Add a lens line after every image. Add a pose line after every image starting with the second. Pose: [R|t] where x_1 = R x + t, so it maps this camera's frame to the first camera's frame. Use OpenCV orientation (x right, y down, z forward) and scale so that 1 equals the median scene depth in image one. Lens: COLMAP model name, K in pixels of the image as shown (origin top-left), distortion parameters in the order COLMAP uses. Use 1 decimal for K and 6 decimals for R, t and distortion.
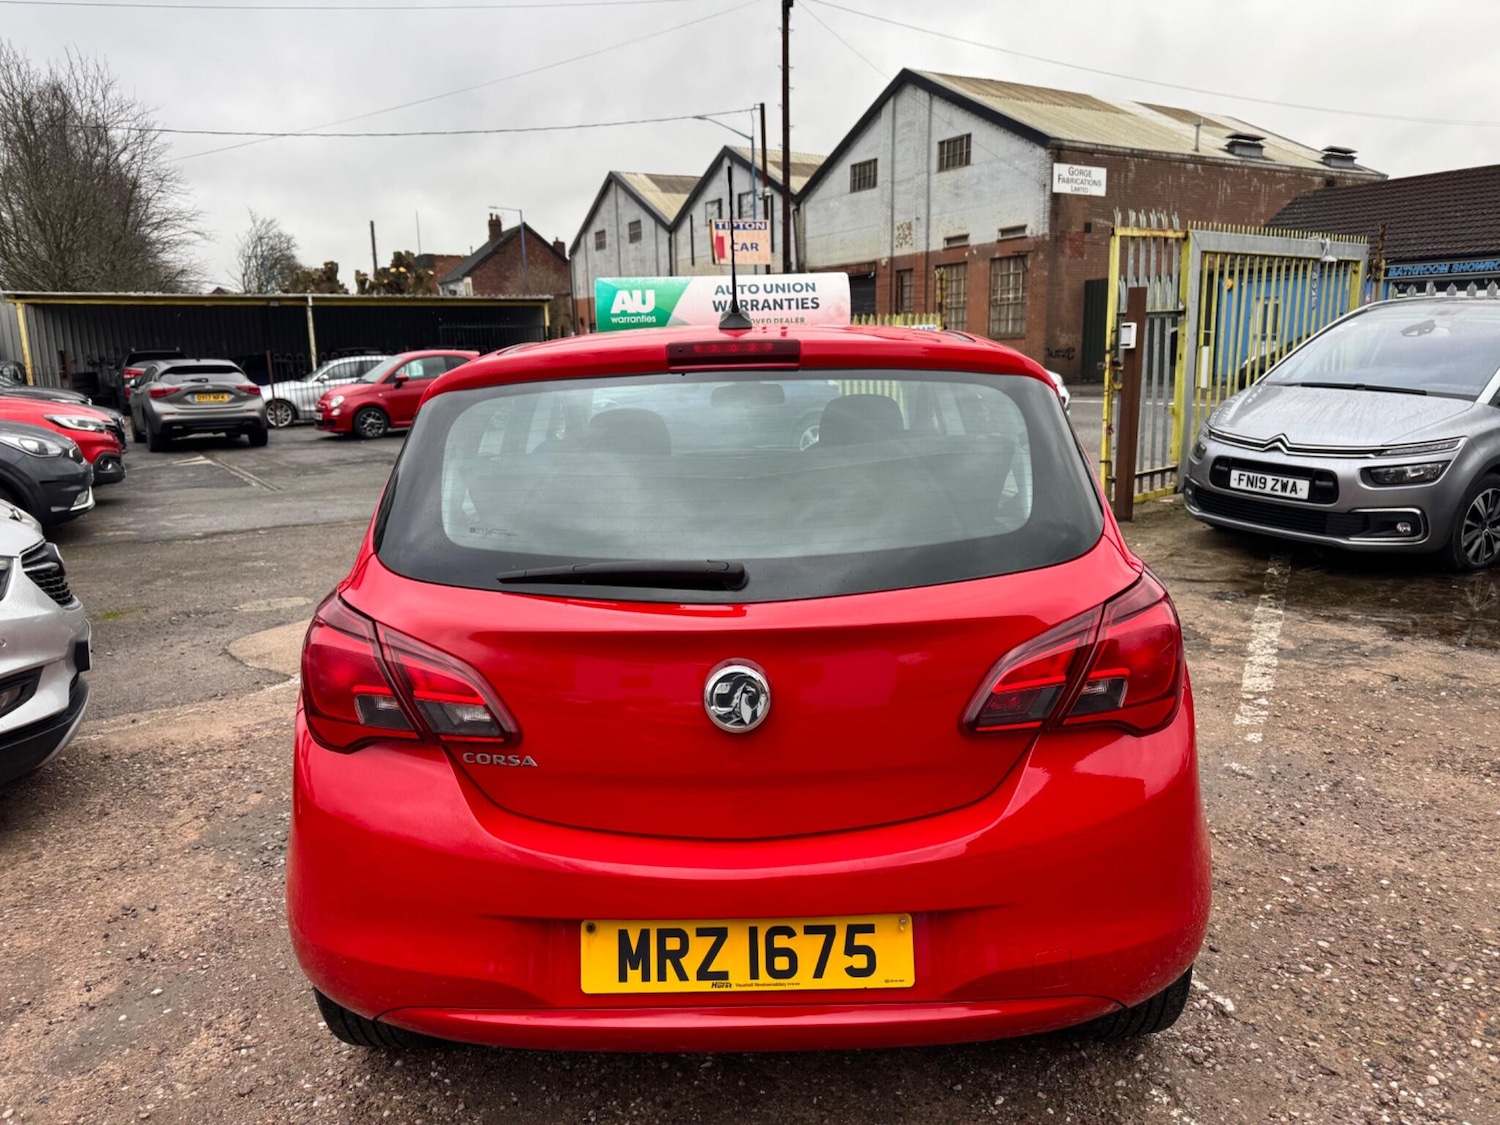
lens RADIAL K [[1053.8, 0, 746.7], [0, 1053.8, 574.3], [0, 0, 1]] dist [0.024882, -0.027101]
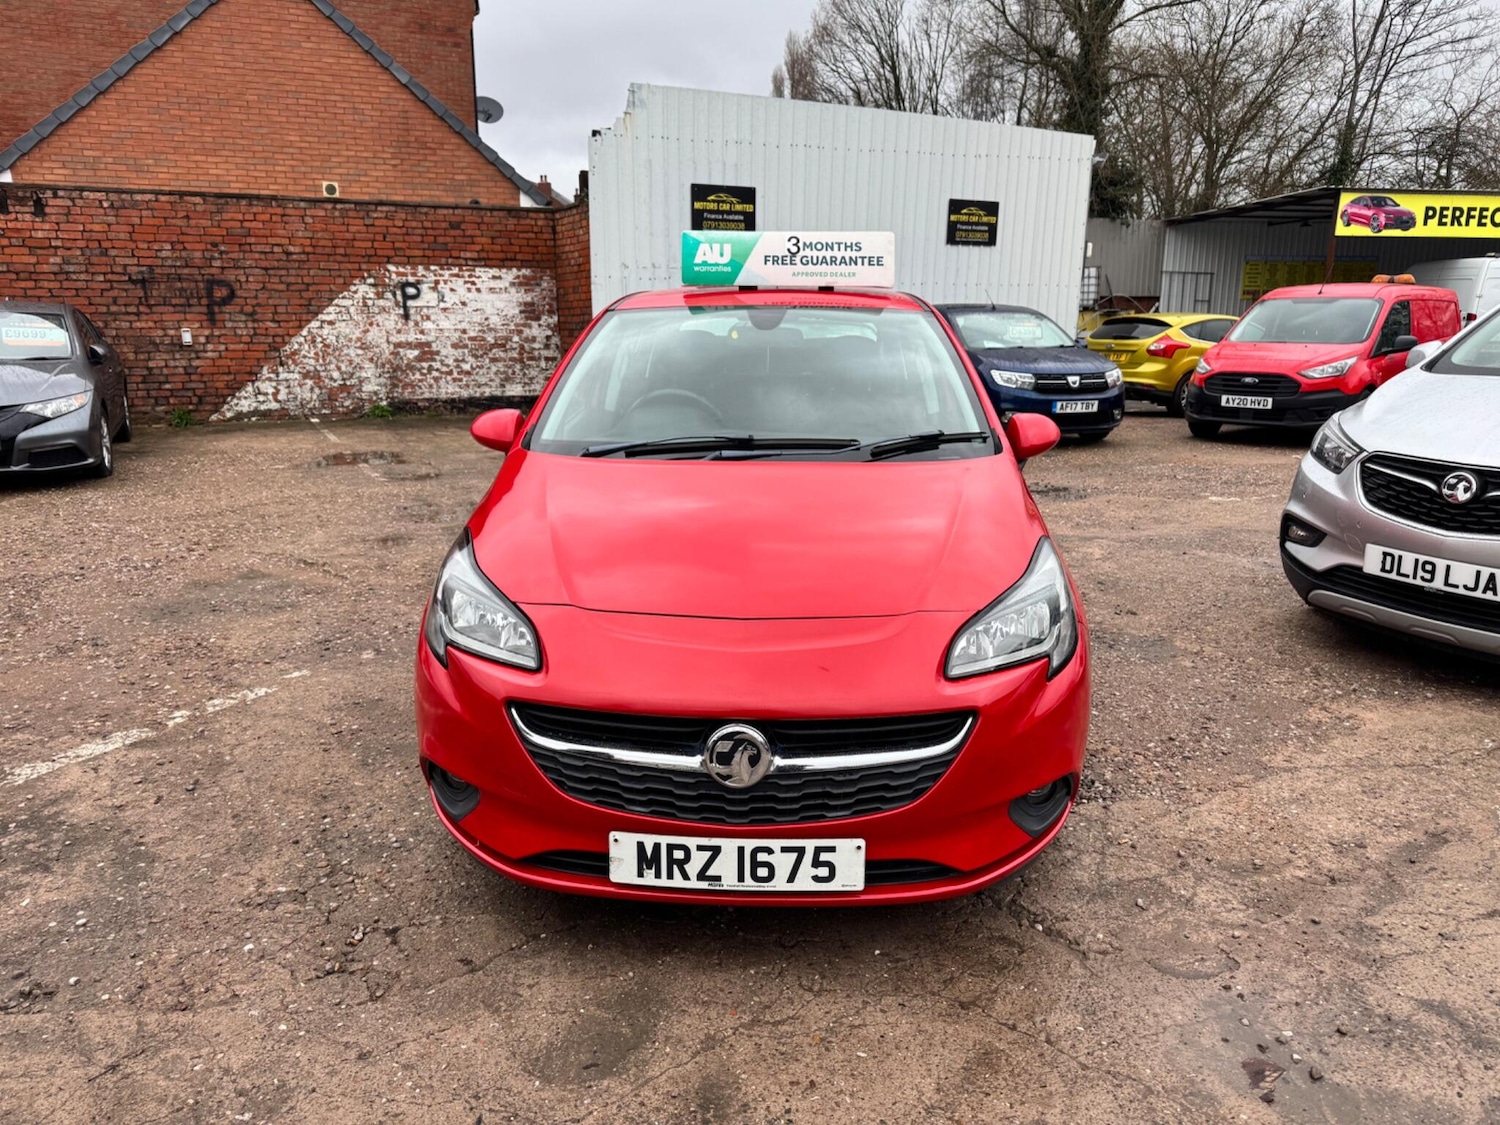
lens RADIAL K [[1053.8, 0, 750.7], [0, 1053.8, 562.1], [0, 0, 1]] dist [0.024882, -0.027101]
pose [[-0.999182, 0.014840, 0.037614, -0.003214], [0.029274, 0.907181, 0.419721, -0.070400], [-0.027895, 0.420479, -0.906874, 0.352728]]
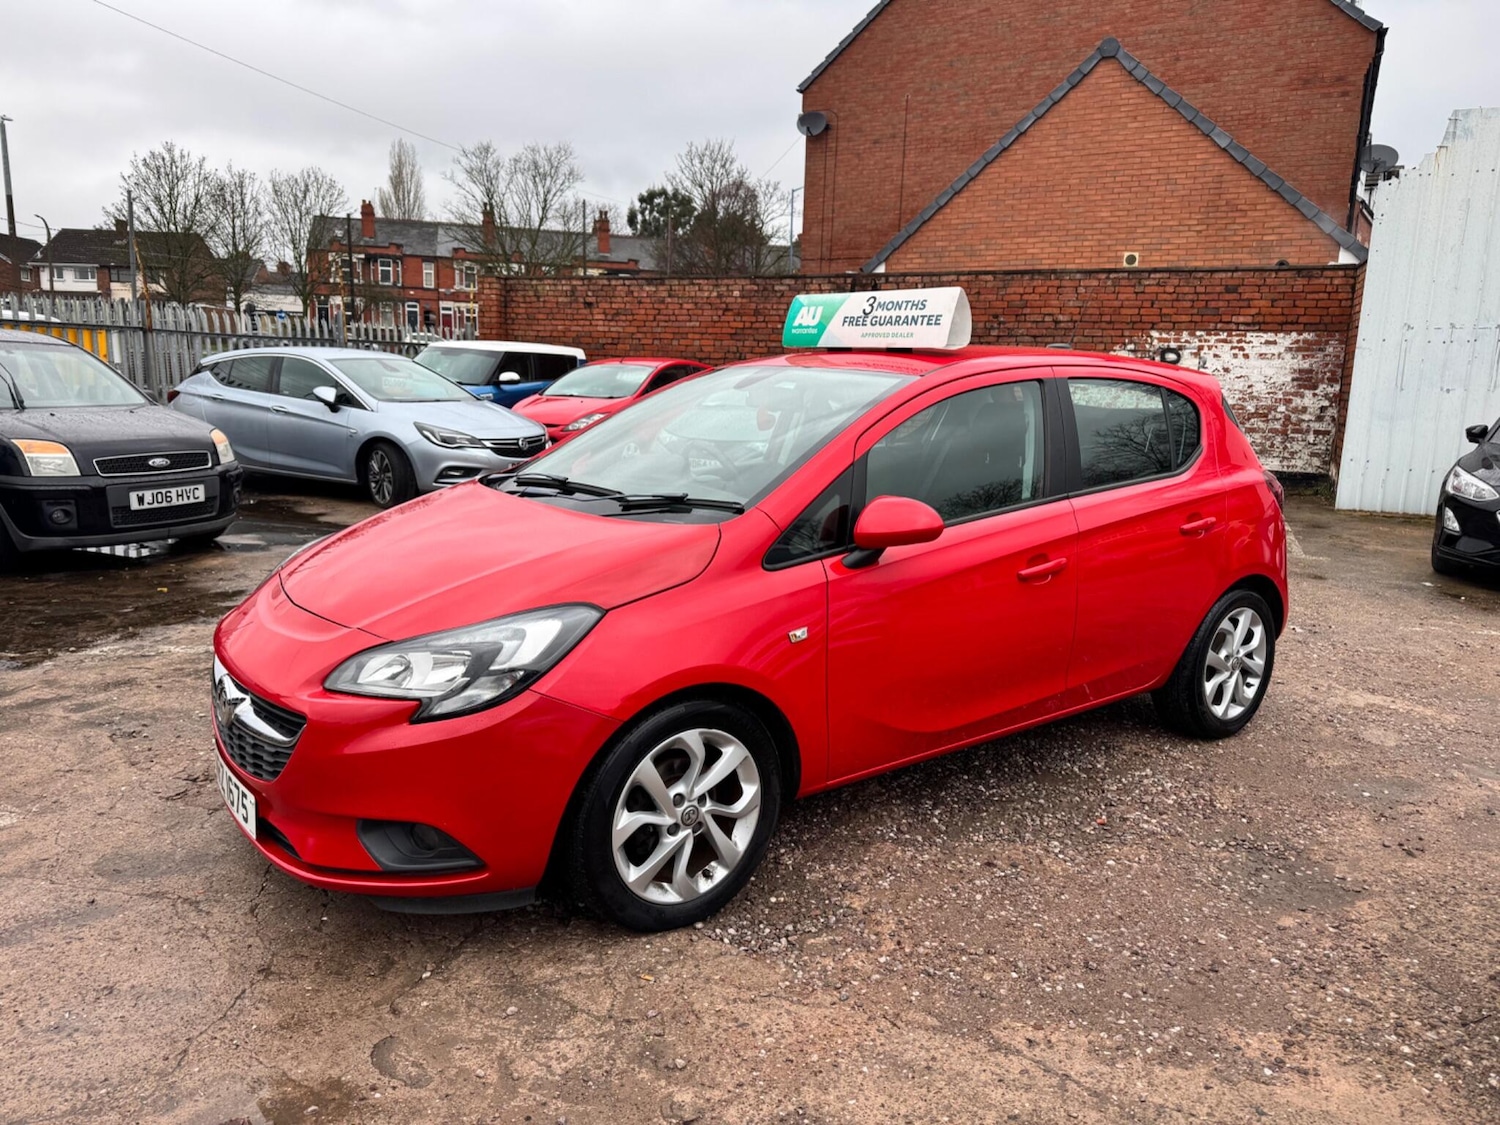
lens RADIAL K [[1053.8, 0, 748.5], [0, 1053.8, 560.7], [0, 0, 1]] dist [0.024882, -0.027101]
pose [[-0.603803, -0.134325, 0.785734, -0.137878], [0.151473, 0.948406, 0.278535, -0.054437], [-0.782610, 0.287198, -0.552304, 0.286098]]
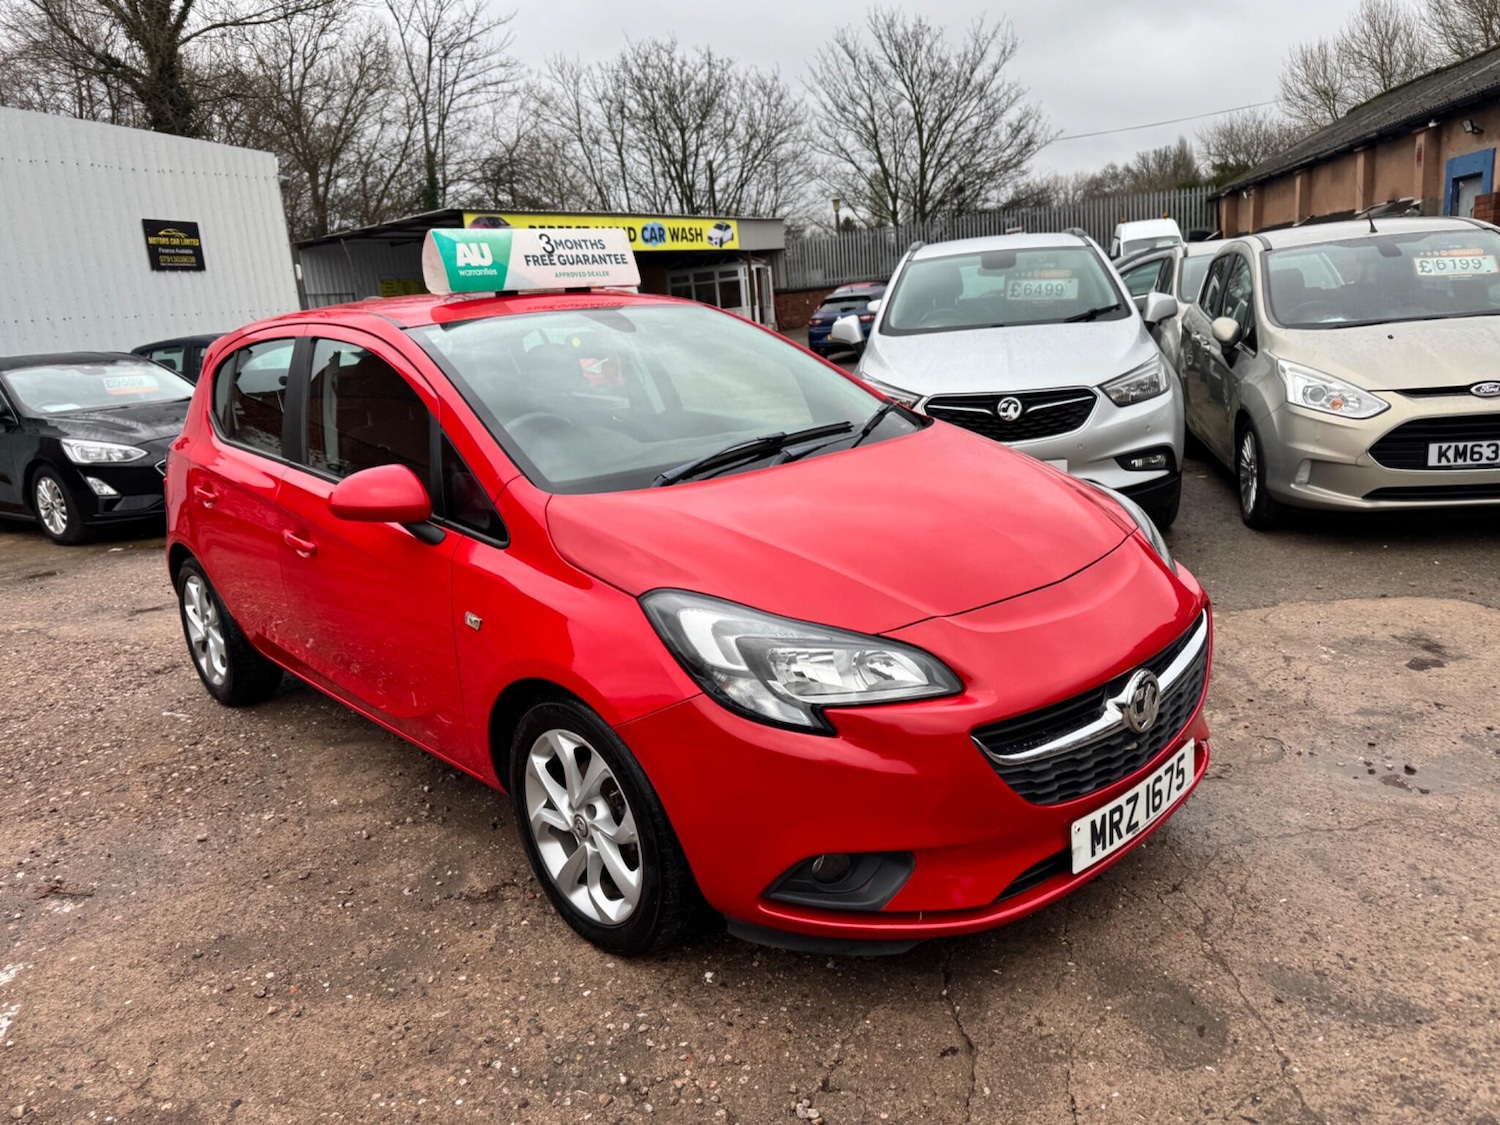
lens RADIAL K [[1053.8, 0, 744.7], [0, 1053.8, 575.0], [0, 0, 1]] dist [0.024882, -0.027101]
pose [[-0.711245, 0.256606, -0.654434, 0.095935], [-0.041904, 0.913857, 0.403868, -0.063455], [0.701694, 0.314673, -0.639223, 0.304732]]
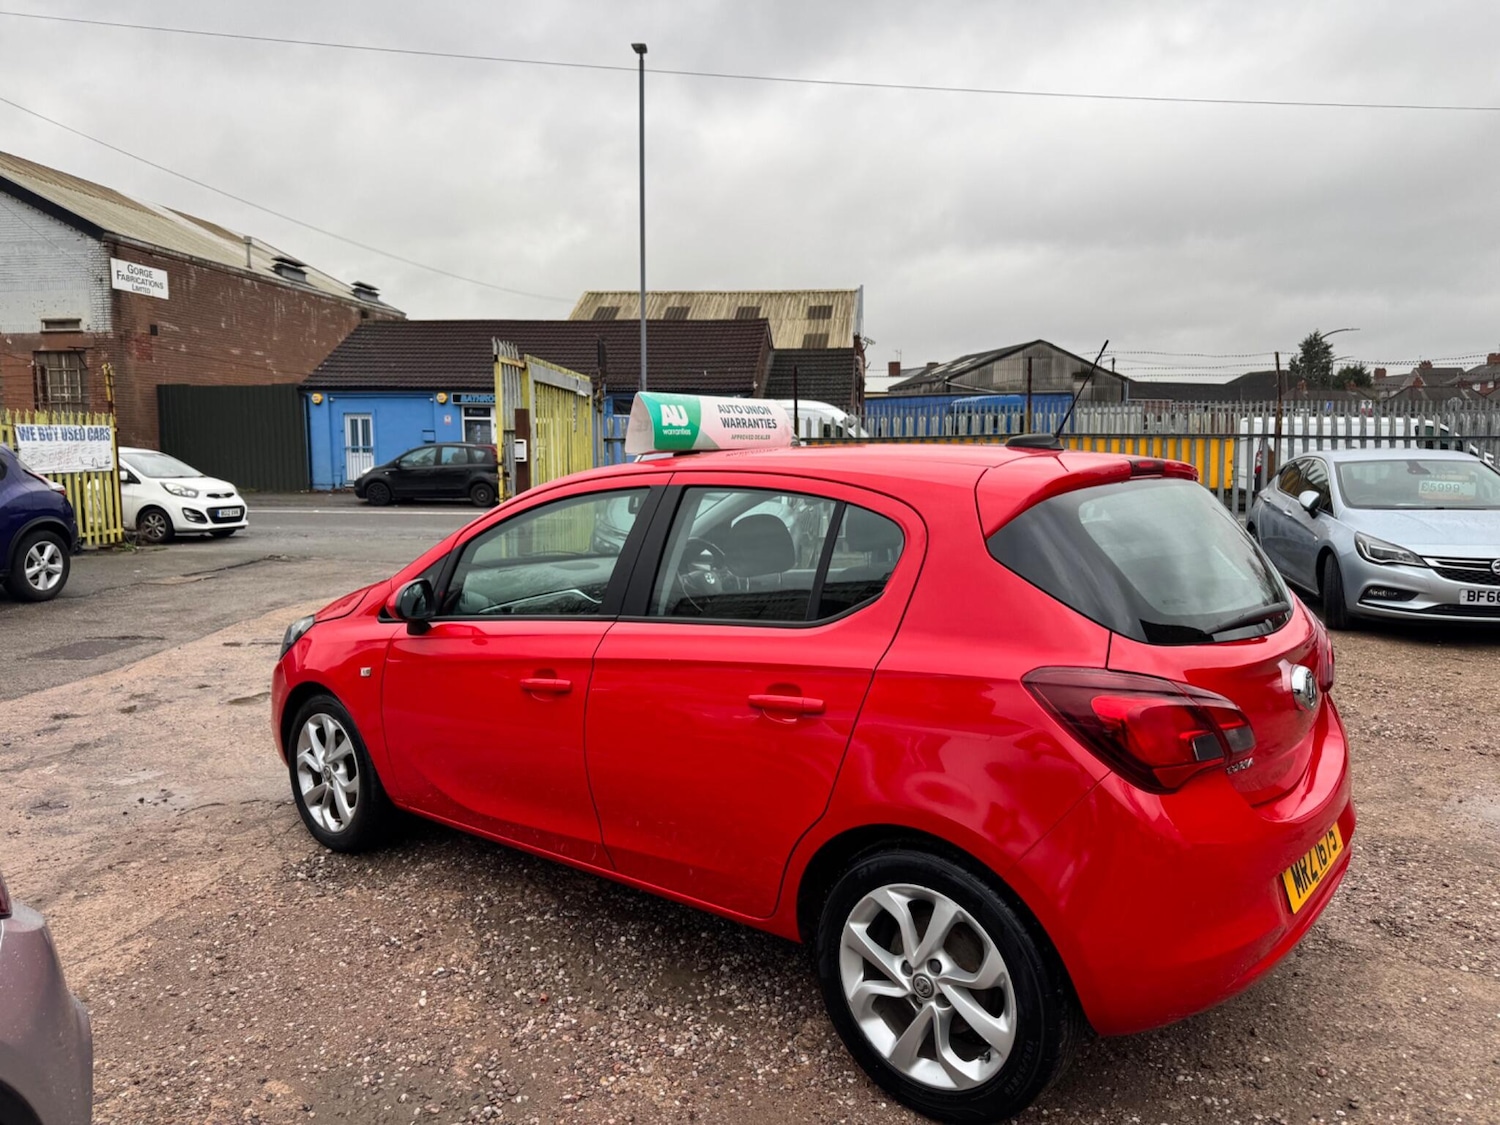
lens RADIAL K [[1053.8, 0, 749.9], [0, 1053.8, 558.3], [0, 0, 1]] dist [0.024882, -0.027101]
pose [[0.630939, -0.055507, 0.773844, -0.135216], [0.144605, 0.988372, -0.047007, -0.009135], [-0.762237, 0.141560, 0.631629, 0.047466]]
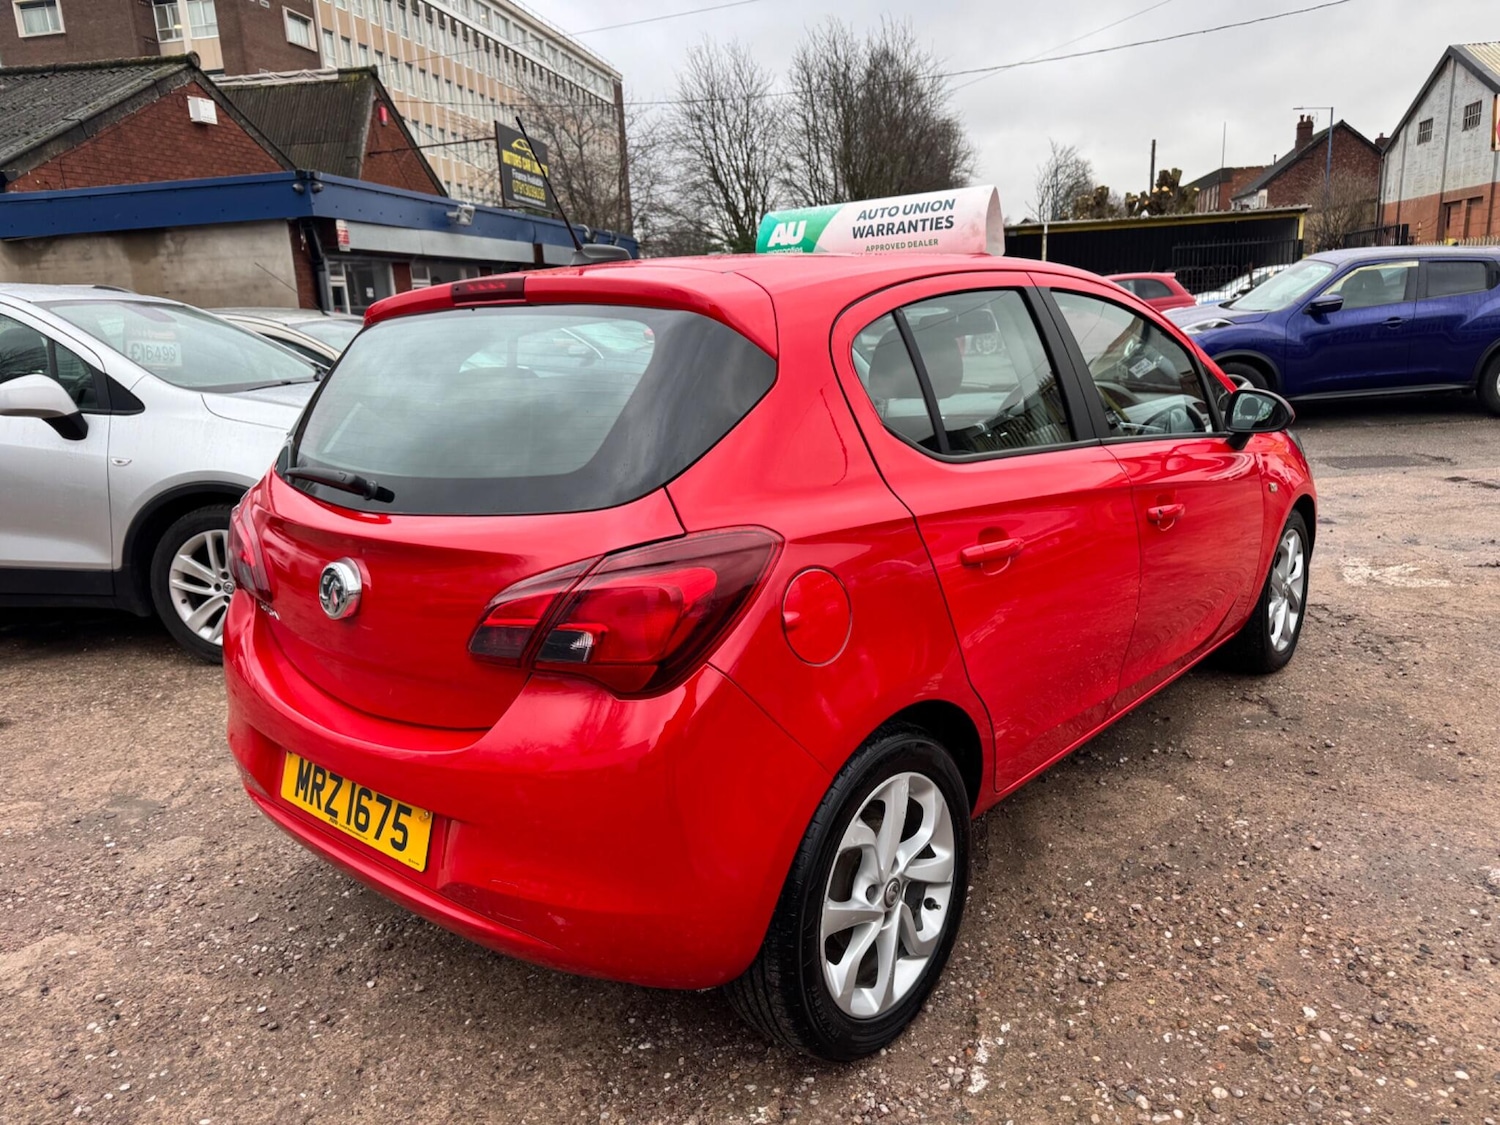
lens RADIAL K [[1053.8, 0, 759.7], [0, 1053.8, 564.8], [0, 0, 1]] dist [0.024882, -0.027101]
pose [[0.768497, 0.139980, -0.624354, 0.085830], [-0.102567, 0.990108, 0.095736, -0.005683], [0.631580, -0.009535, 0.775252, 0.029368]]
